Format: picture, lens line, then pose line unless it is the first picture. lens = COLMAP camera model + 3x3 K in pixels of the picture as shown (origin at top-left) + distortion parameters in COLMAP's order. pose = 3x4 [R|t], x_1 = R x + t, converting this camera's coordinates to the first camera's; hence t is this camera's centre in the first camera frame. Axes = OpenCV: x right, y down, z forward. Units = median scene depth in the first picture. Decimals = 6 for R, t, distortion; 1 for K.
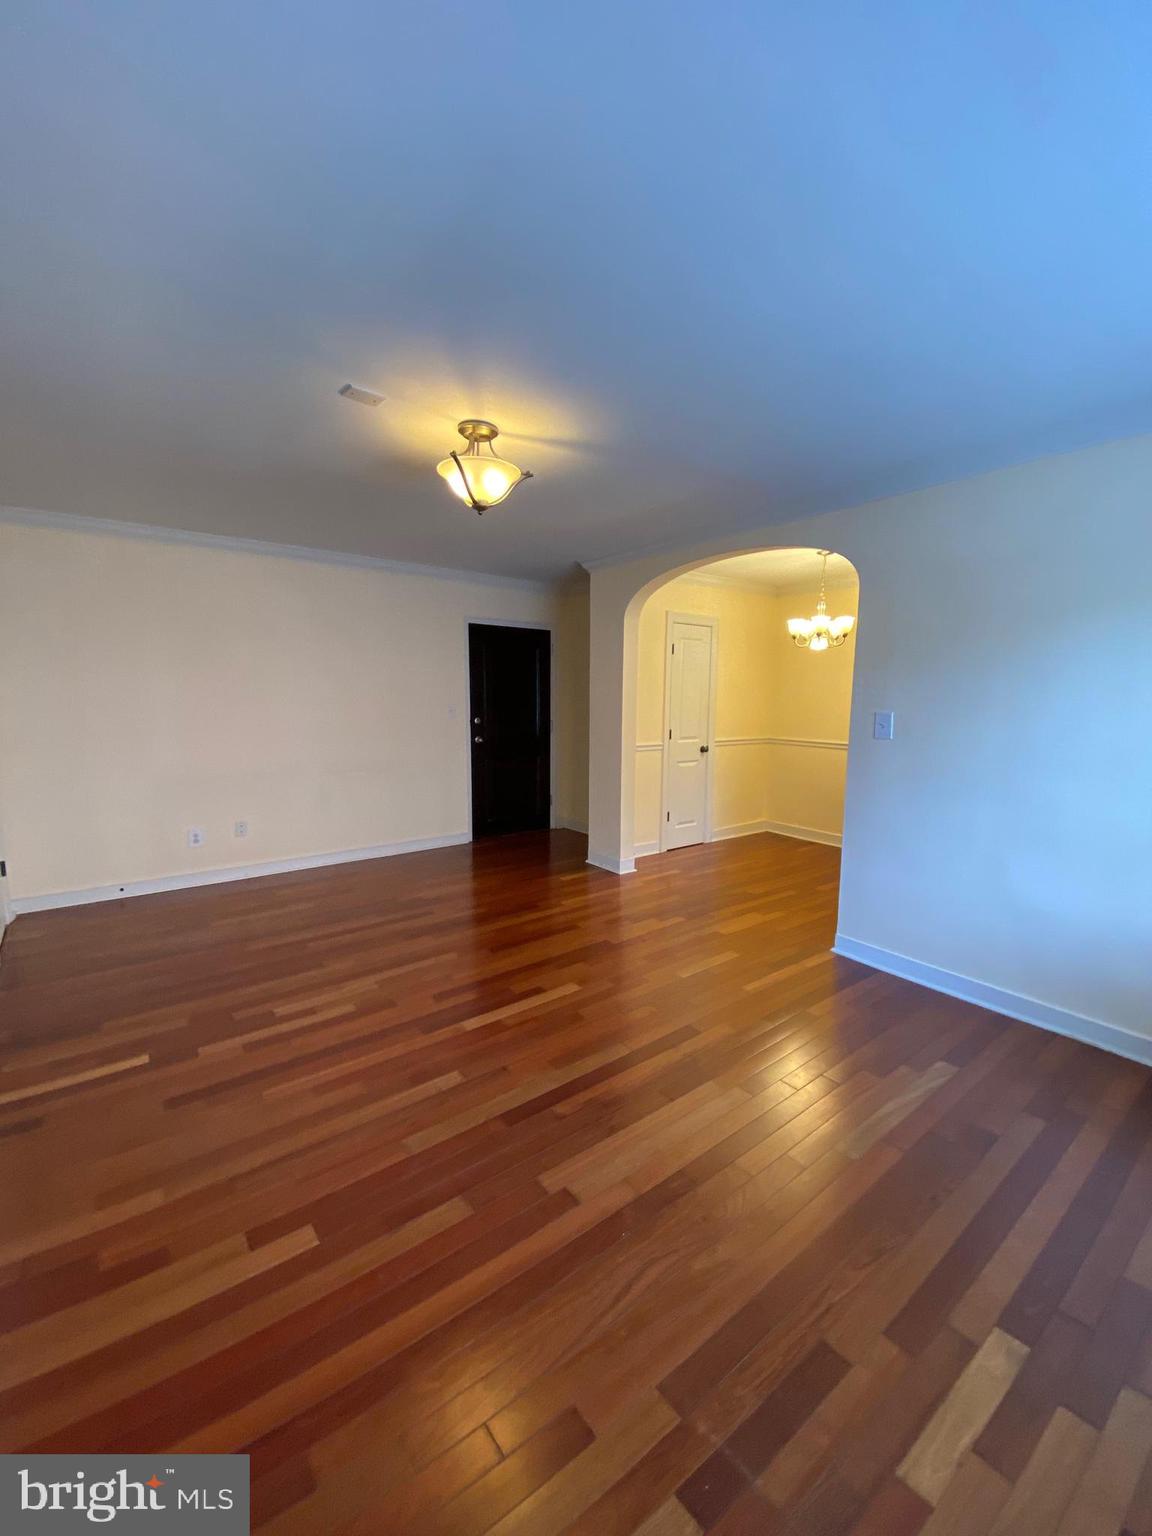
lens RADIAL K [[624.6, 0, 578.1], [0, 624.6, 768.4], [0, 0, 1]] dist [0.027711, -0.027341]
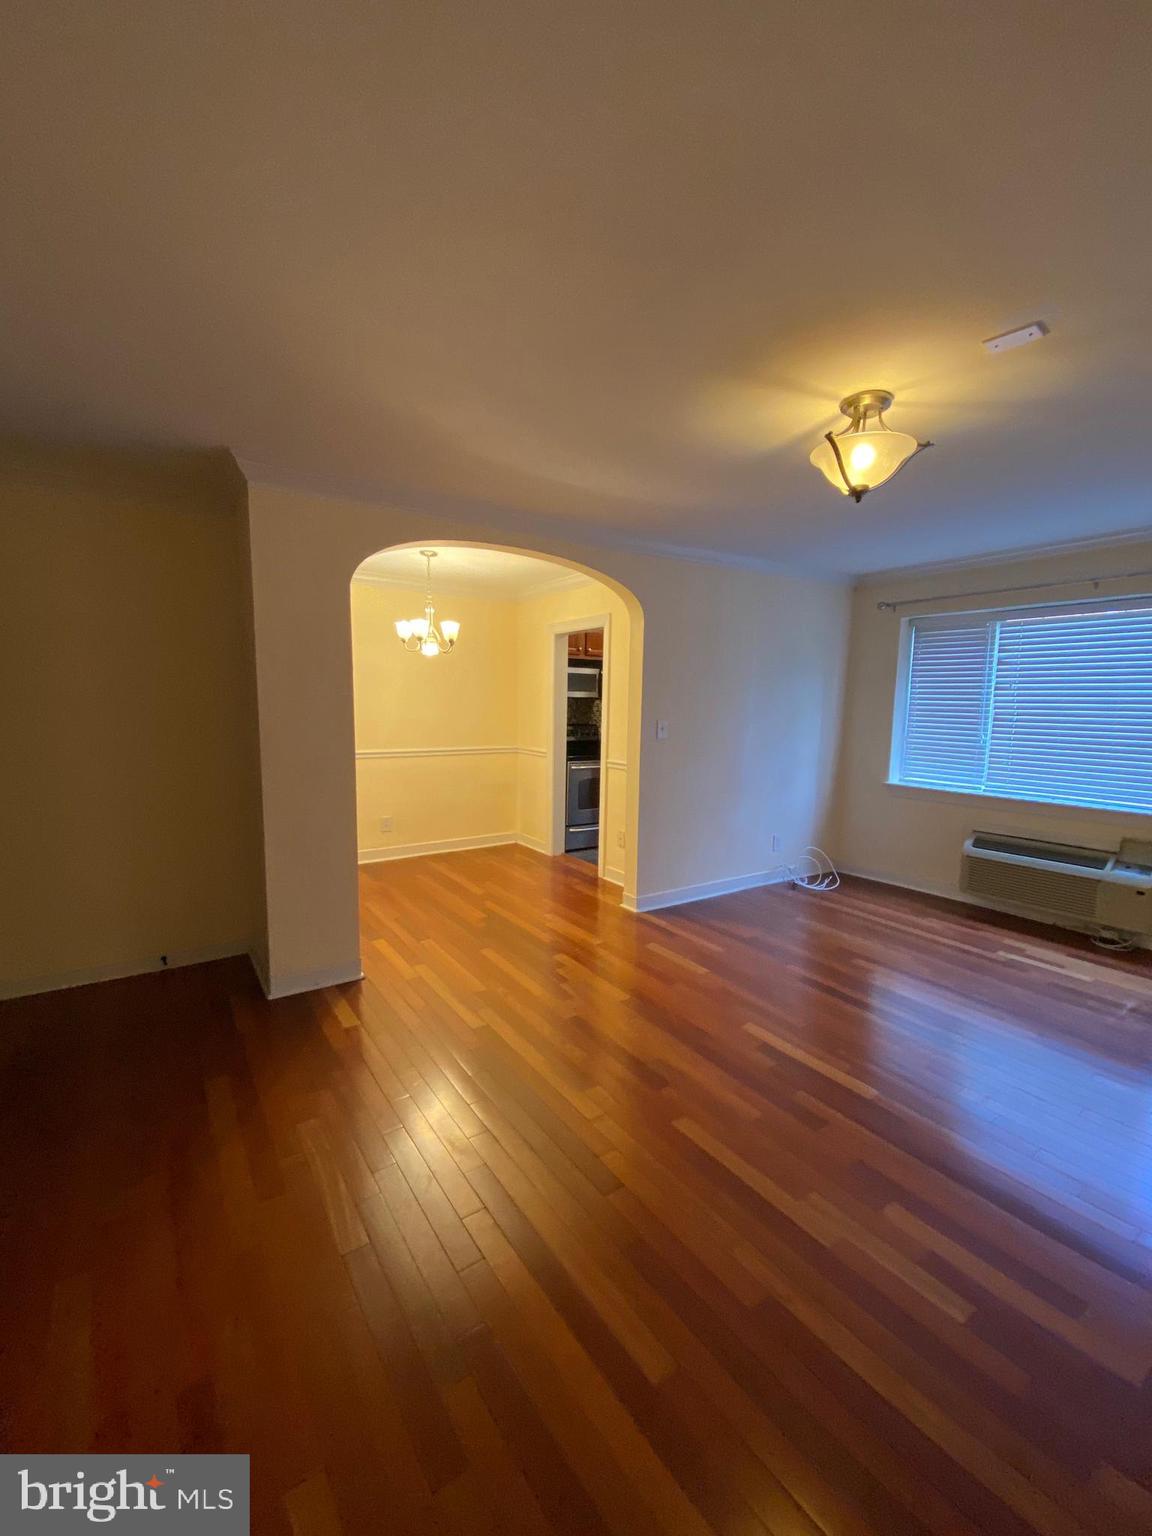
lens RADIAL K [[621.9, 0, 576.0], [0, 621.9, 768.0], [0, 0, 1]] dist [0.026050, -0.025041]
pose [[0.063234, -0.116403, 0.991187, -0.958293], [0.120129, 0.986841, 0.108229, -0.165915], [-0.990742, 0.112226, 0.076385, 1.230918]]
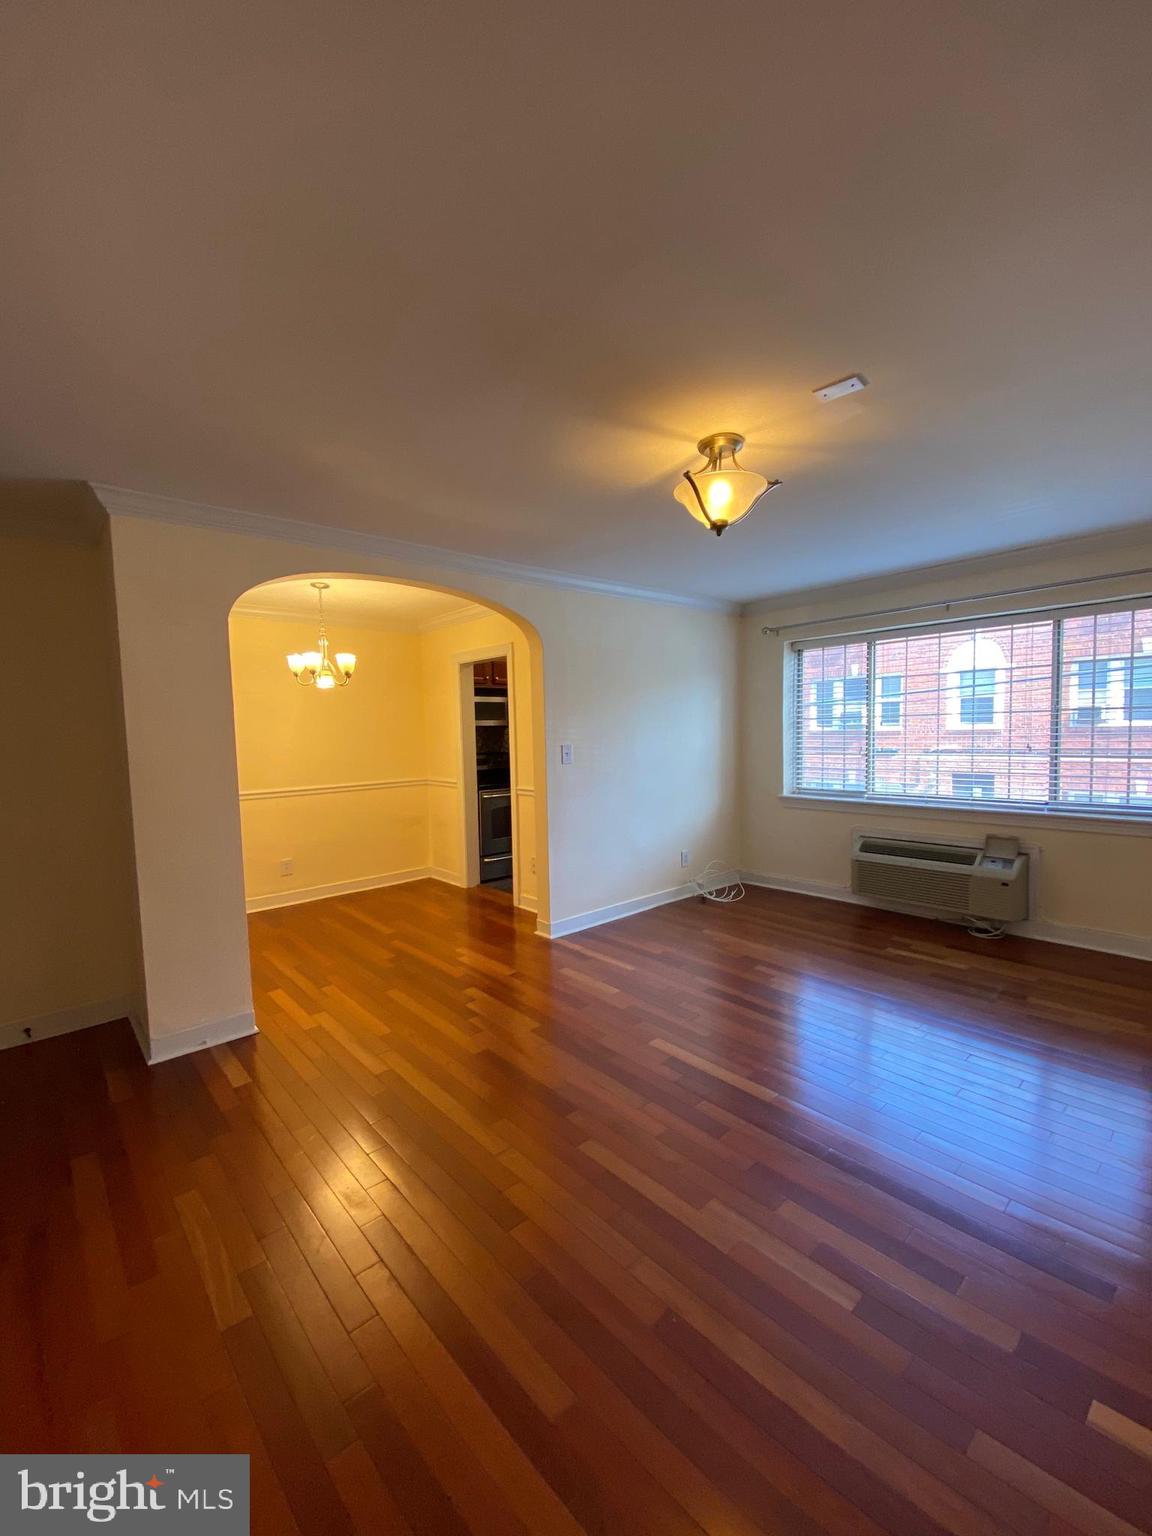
lens RADIAL K [[624.6, 0, 578.1], [0, 624.6, 768.4], [0, 0, 1]] dist [0.027711, -0.027341]
pose [[-0.063532, -0.073394, 0.995277, -0.970482], [0.157500, 0.984057, 0.082620, -0.158226], [-0.985473, 0.162005, -0.050960, 1.185113]]
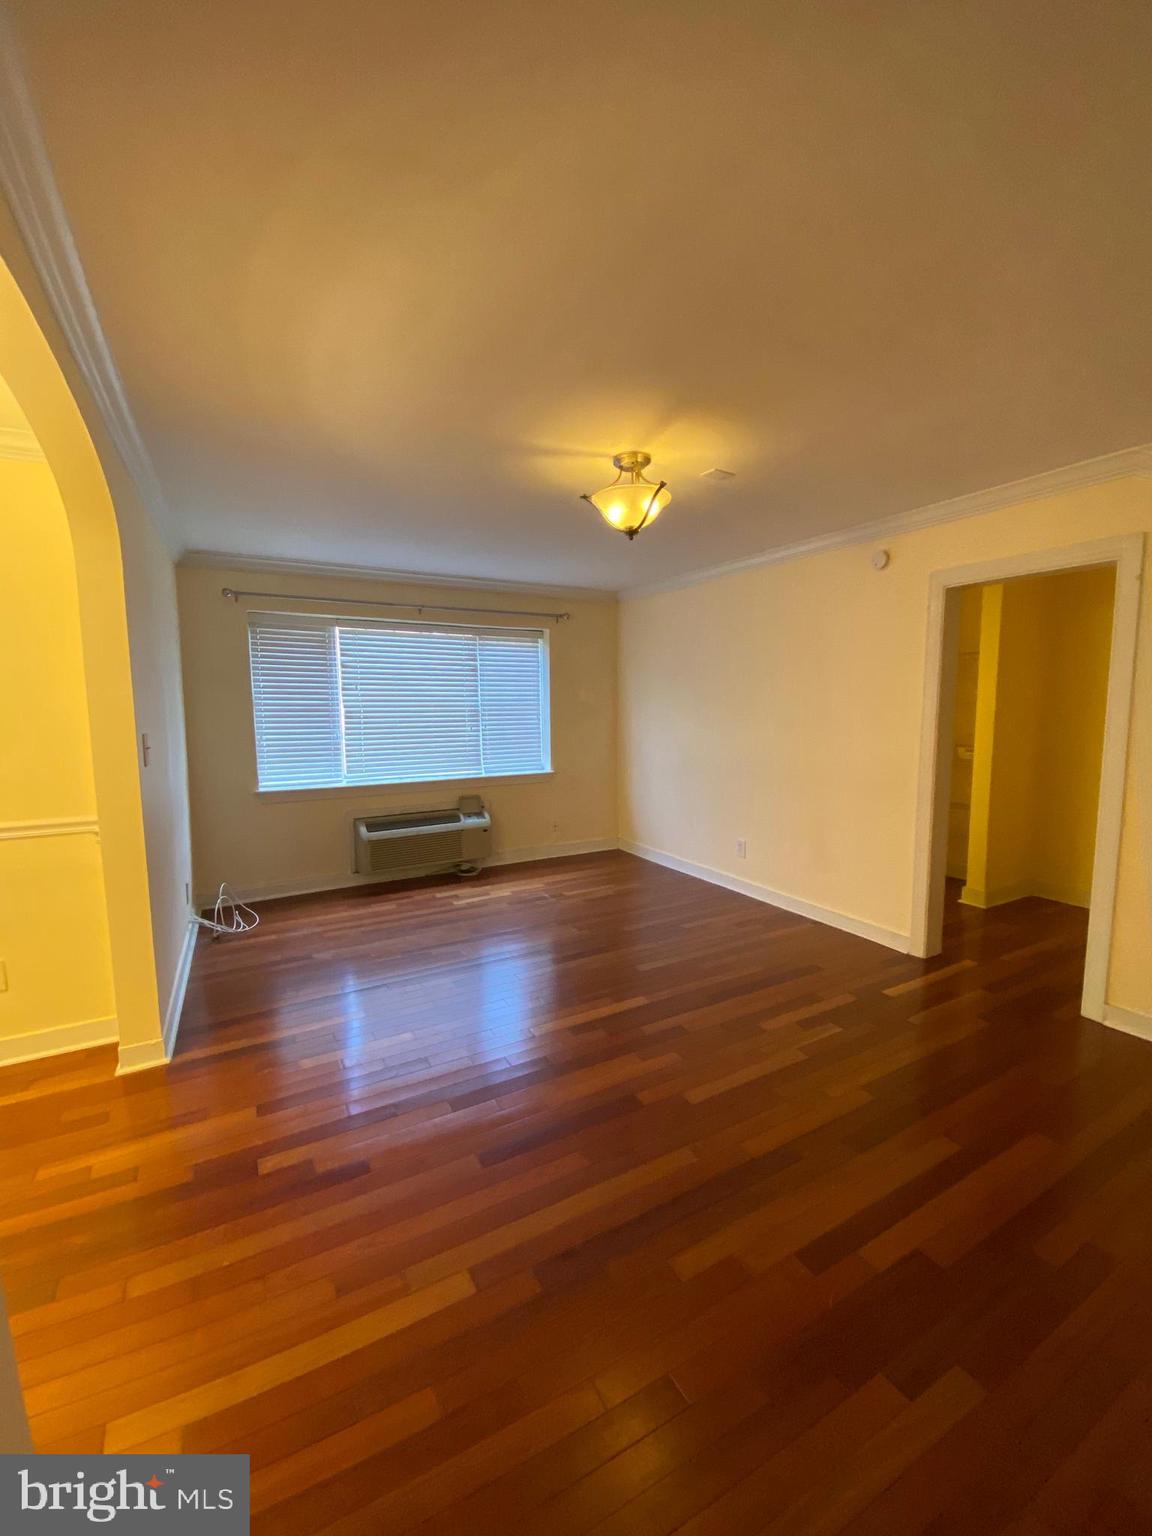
lens RADIAL K [[621.9, 0, 576.0], [0, 621.9, 768.0], [0, 0, 1]] dist [0.026050, -0.025041]
pose [[-0.988773, -0.017833, 0.148357, -0.205706], [0.017546, 0.972127, 0.233796, -0.247309], [-0.148391, 0.233774, -0.960901, 1.908906]]
